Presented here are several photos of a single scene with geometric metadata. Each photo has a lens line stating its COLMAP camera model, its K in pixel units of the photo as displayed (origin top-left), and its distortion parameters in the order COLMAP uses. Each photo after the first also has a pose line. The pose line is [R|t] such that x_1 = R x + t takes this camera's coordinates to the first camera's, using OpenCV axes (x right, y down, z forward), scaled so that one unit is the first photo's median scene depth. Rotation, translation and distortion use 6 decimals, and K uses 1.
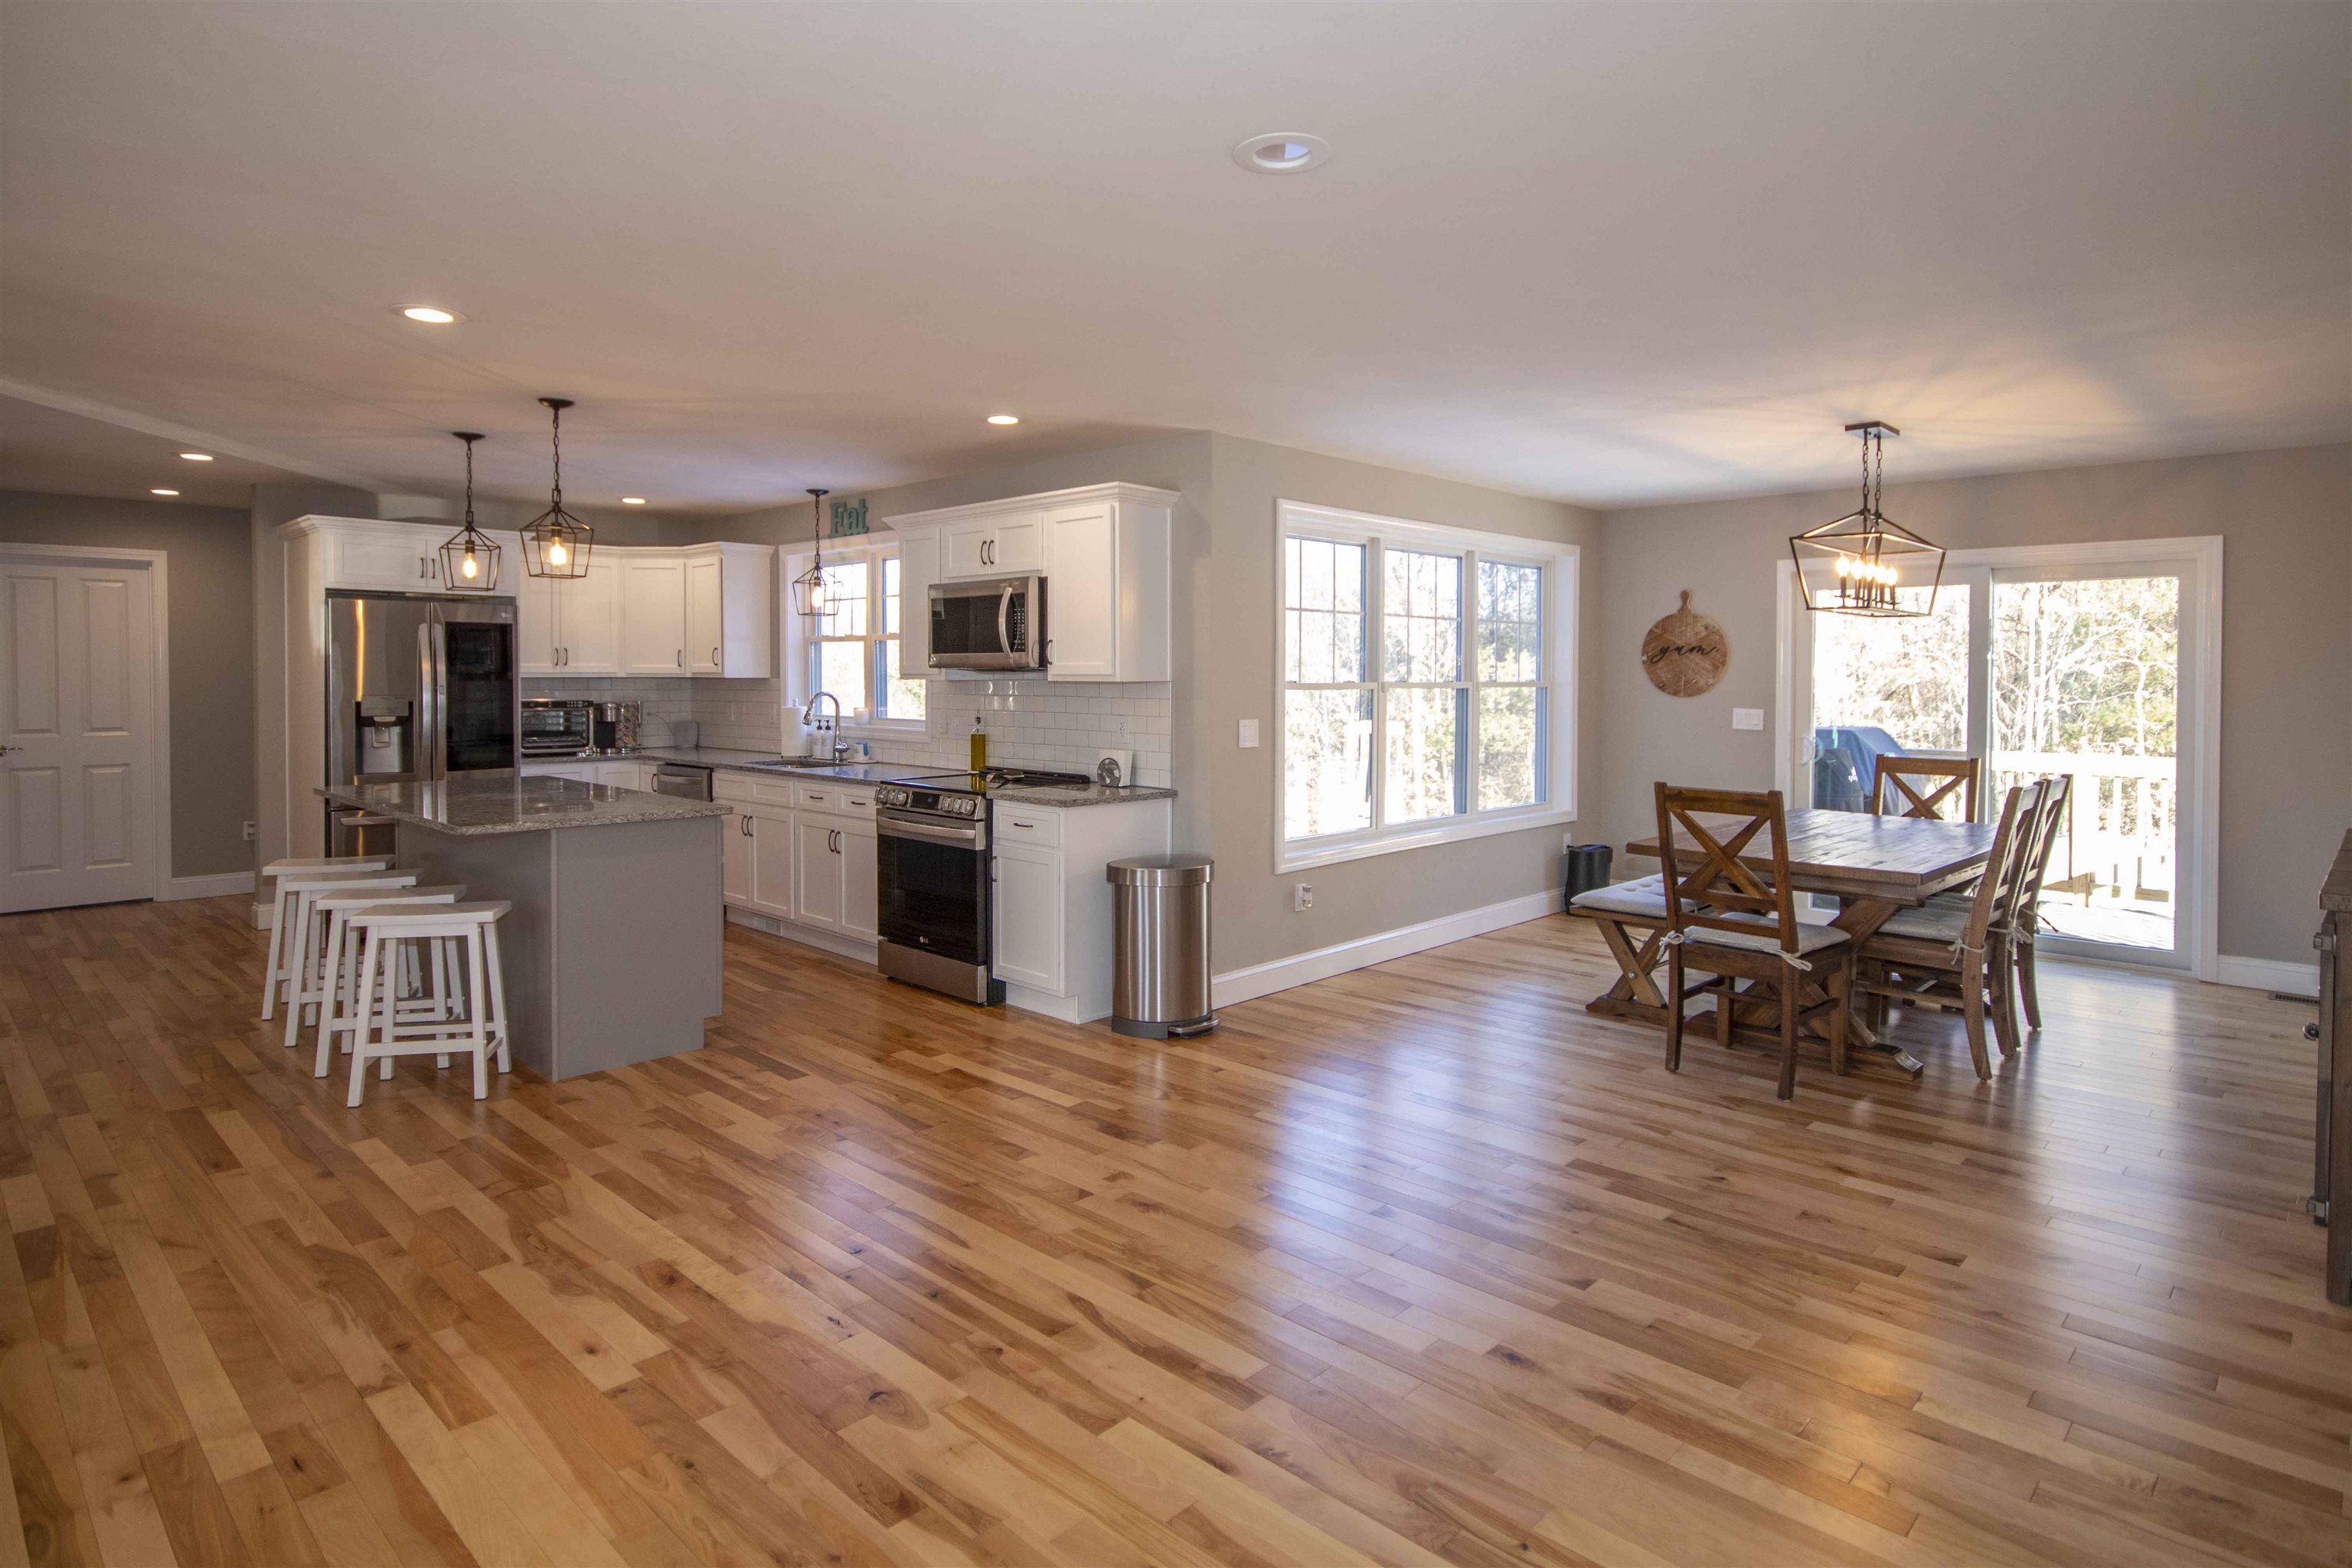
lens RADIAL K [[1277.3, 0, 1167.6], [0, 1277.3, 719.2], [0, 0, 1]] dist [-0.002194, -0.000312]
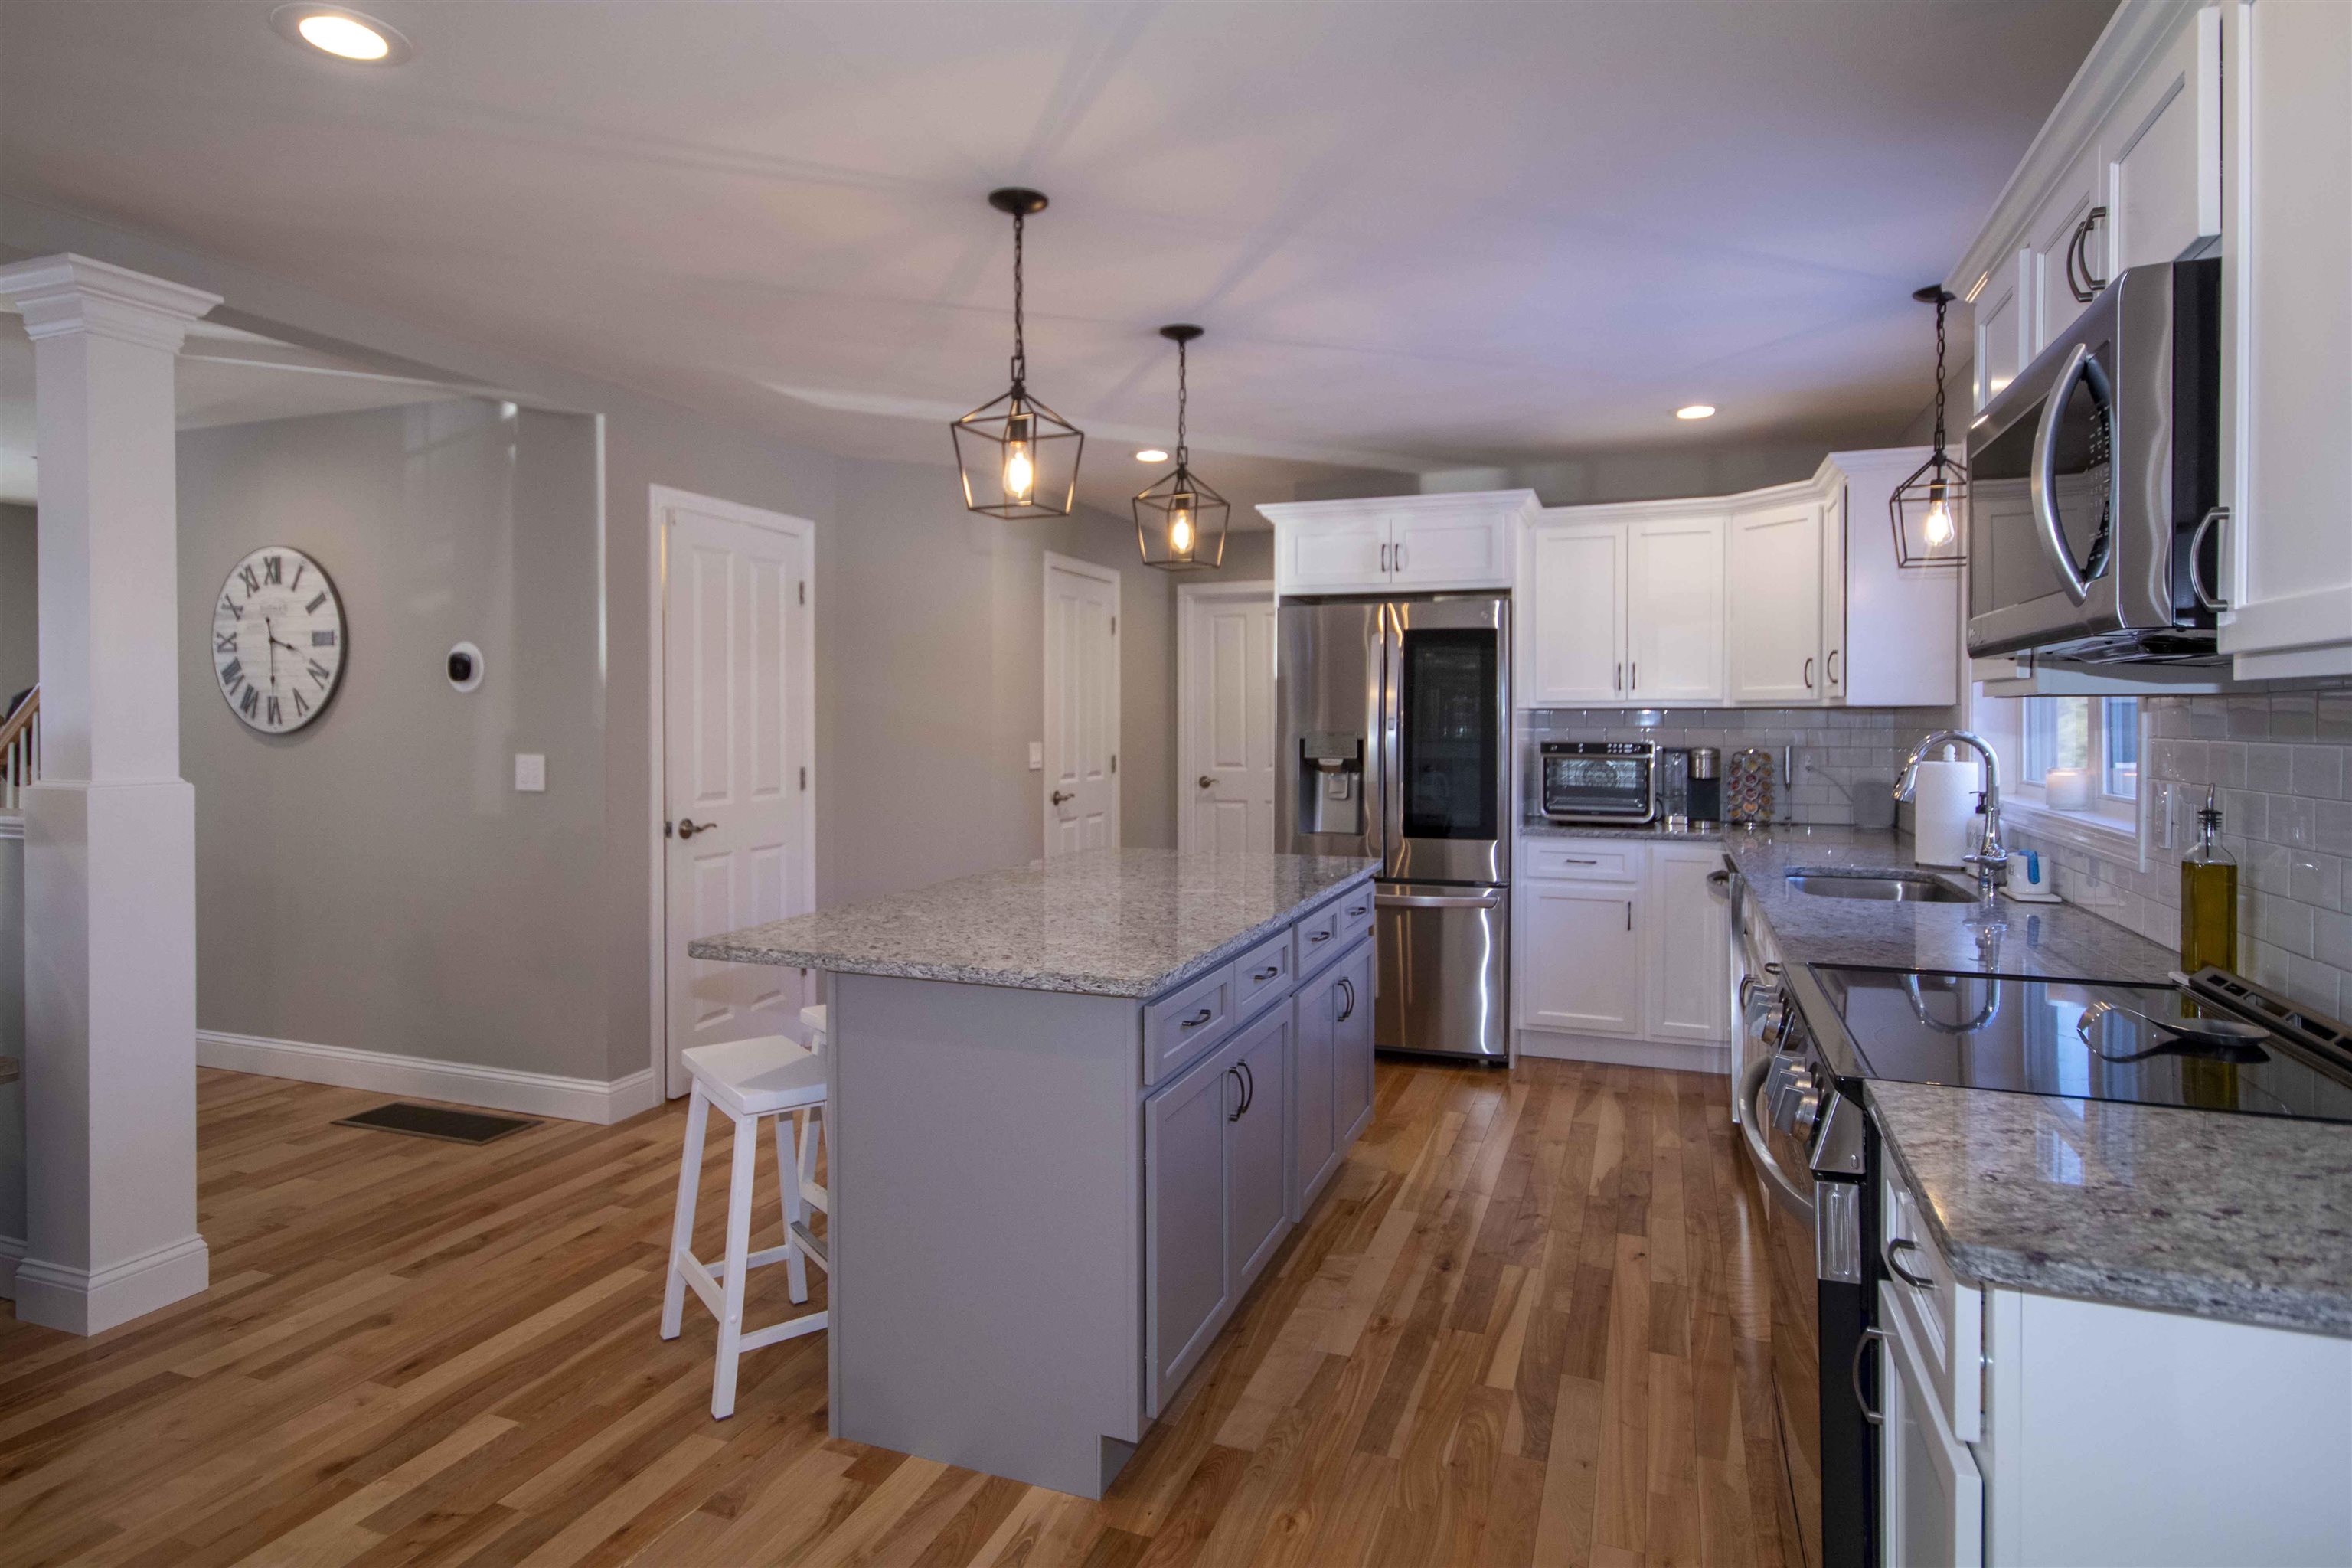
lens RADIAL K [[1277.3, 0, 1167.6], [0, 1277.3, 719.2], [0, 0, 1]] dist [-0.002194, -0.000312]
pose [[0.385803, -0.003163, -0.922576, 0.045403], [-0.033227, 0.999298, -0.017322, -0.009361], [0.921982, 0.037338, 0.385427, 0.608883]]
